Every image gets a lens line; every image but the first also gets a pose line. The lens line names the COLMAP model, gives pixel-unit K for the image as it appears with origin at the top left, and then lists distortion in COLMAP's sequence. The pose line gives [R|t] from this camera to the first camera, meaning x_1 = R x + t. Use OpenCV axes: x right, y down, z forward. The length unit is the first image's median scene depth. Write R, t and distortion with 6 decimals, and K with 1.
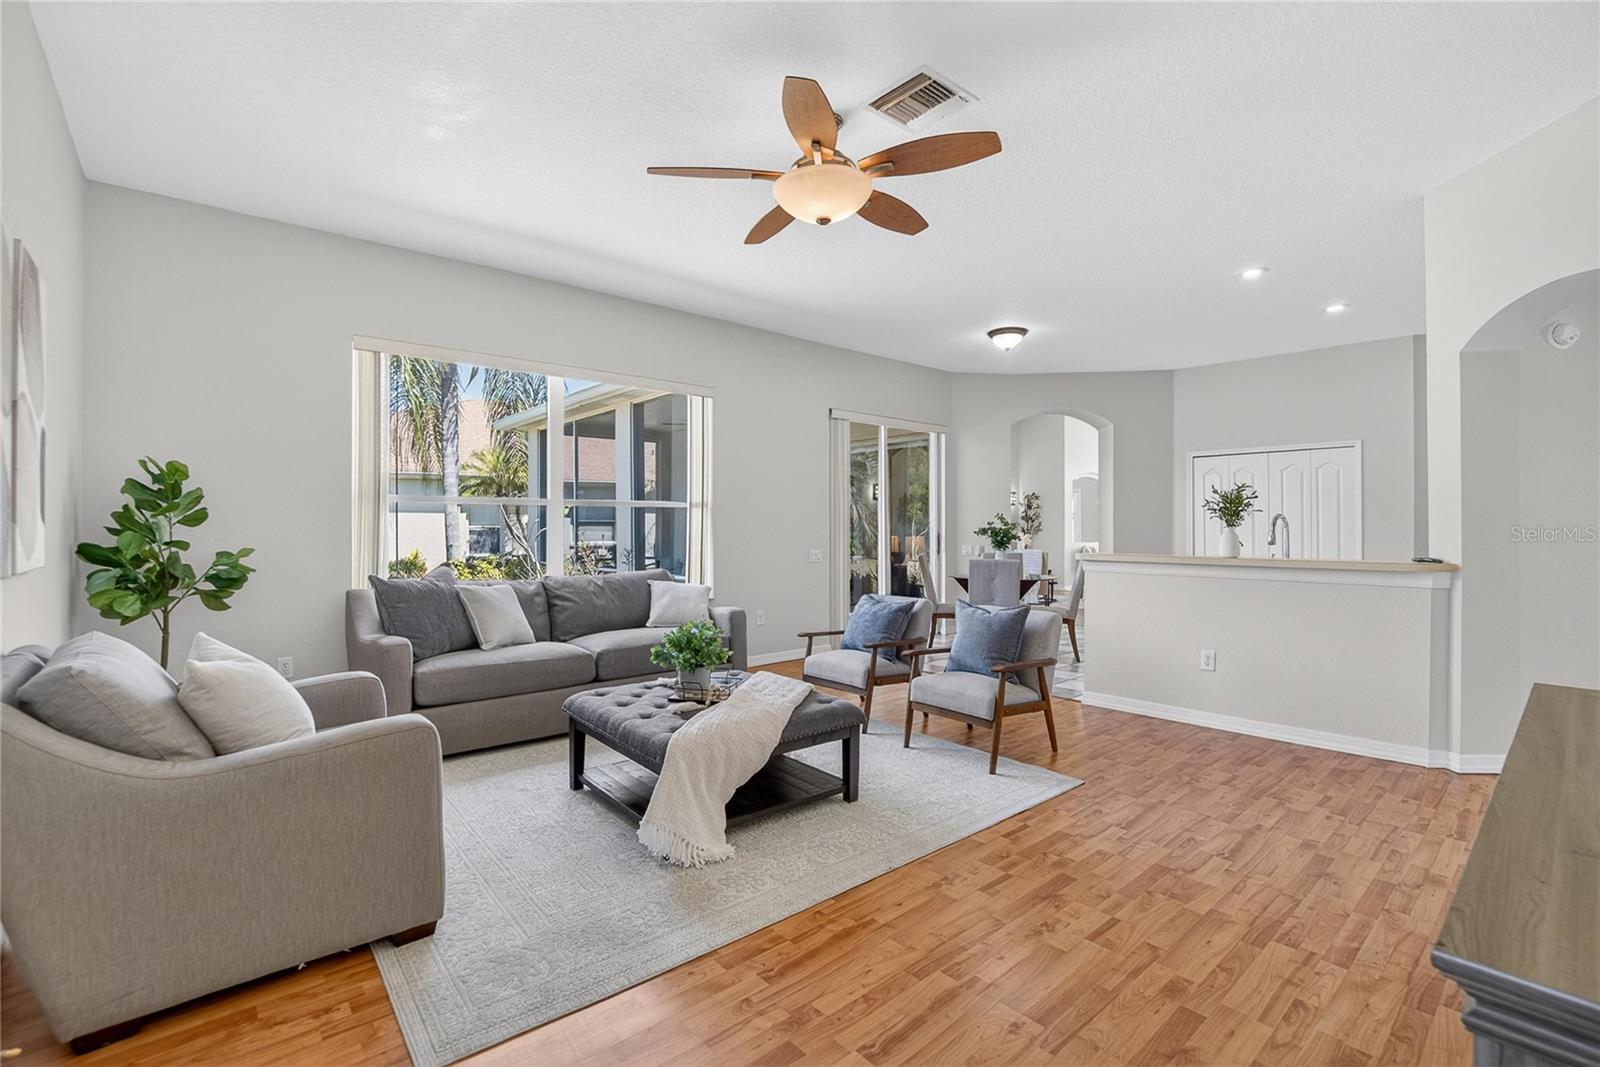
lens RADIAL K [[708.1, 0, 795.3], [0, 708.1, 535.3], [0, 0, 1]] dist [-0.038689, 0.009109]
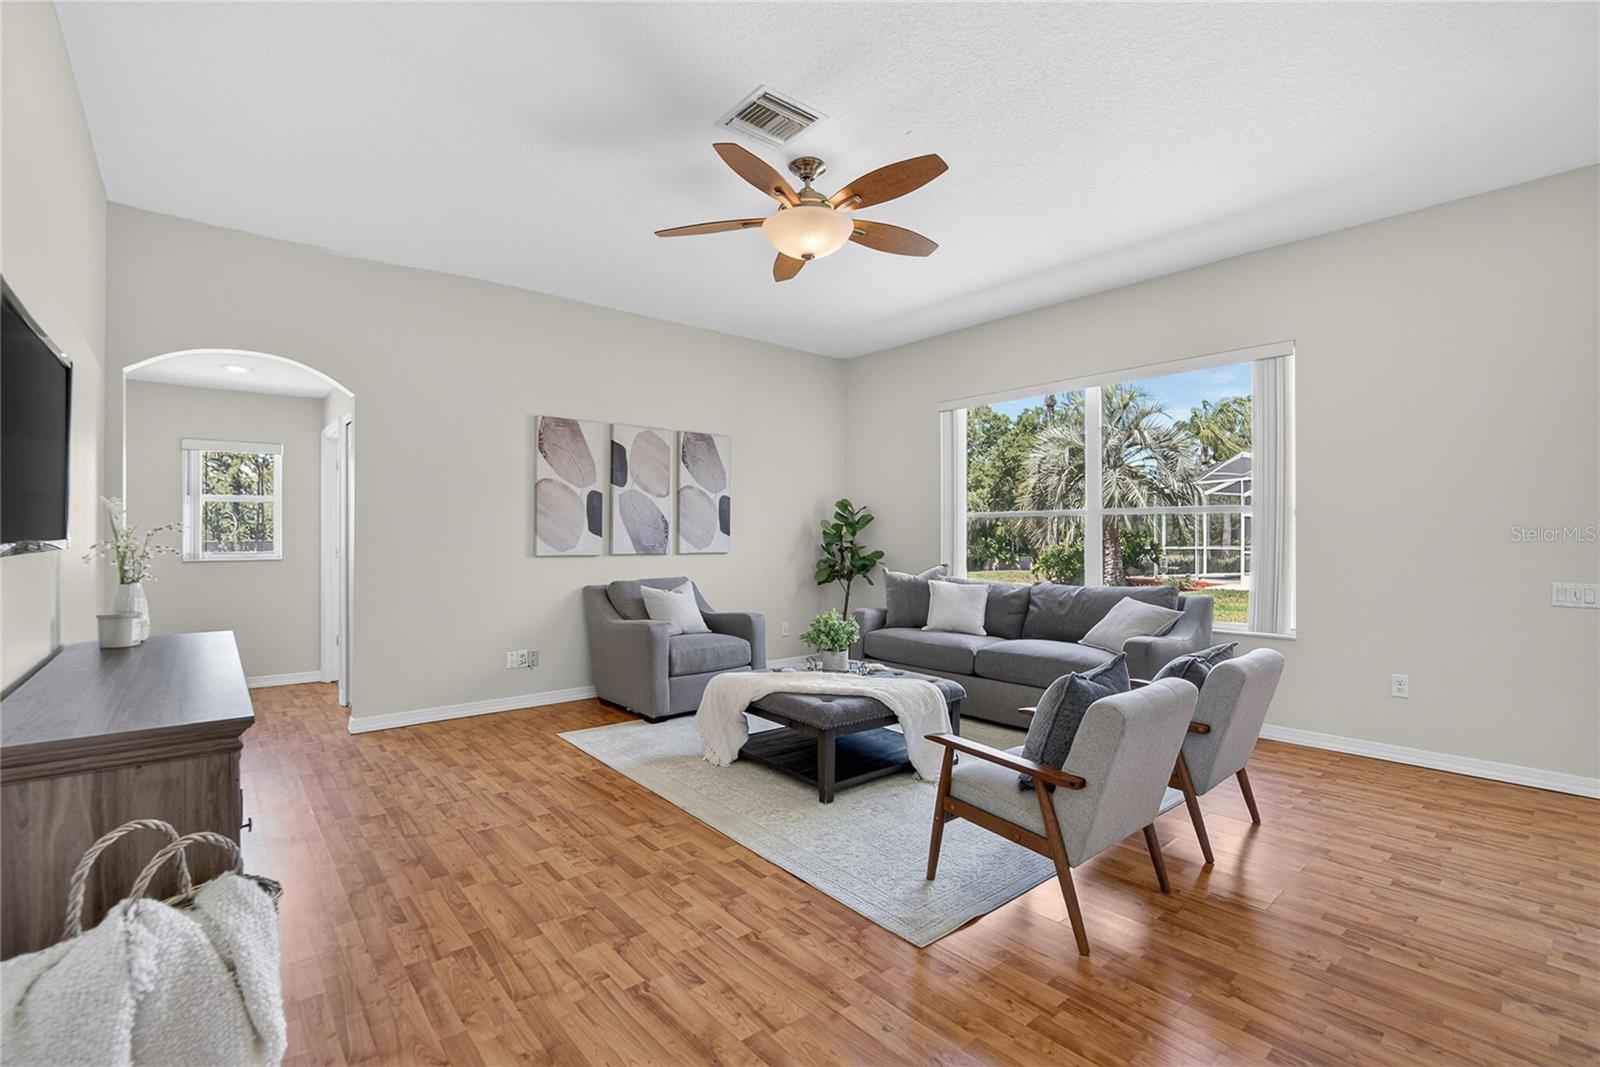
lens RADIAL K [[712.5, 0, 794.8], [0, 712.5, 536.9], [0, 0, 1]] dist [-0.030804, 0.000287]
pose [[-0.006719, -0.000135, -0.999977, 1.528527], [-0.013202, 0.999913, -0.000046, -0.011705], [0.999890, 0.013201, -0.006721, 1.313319]]
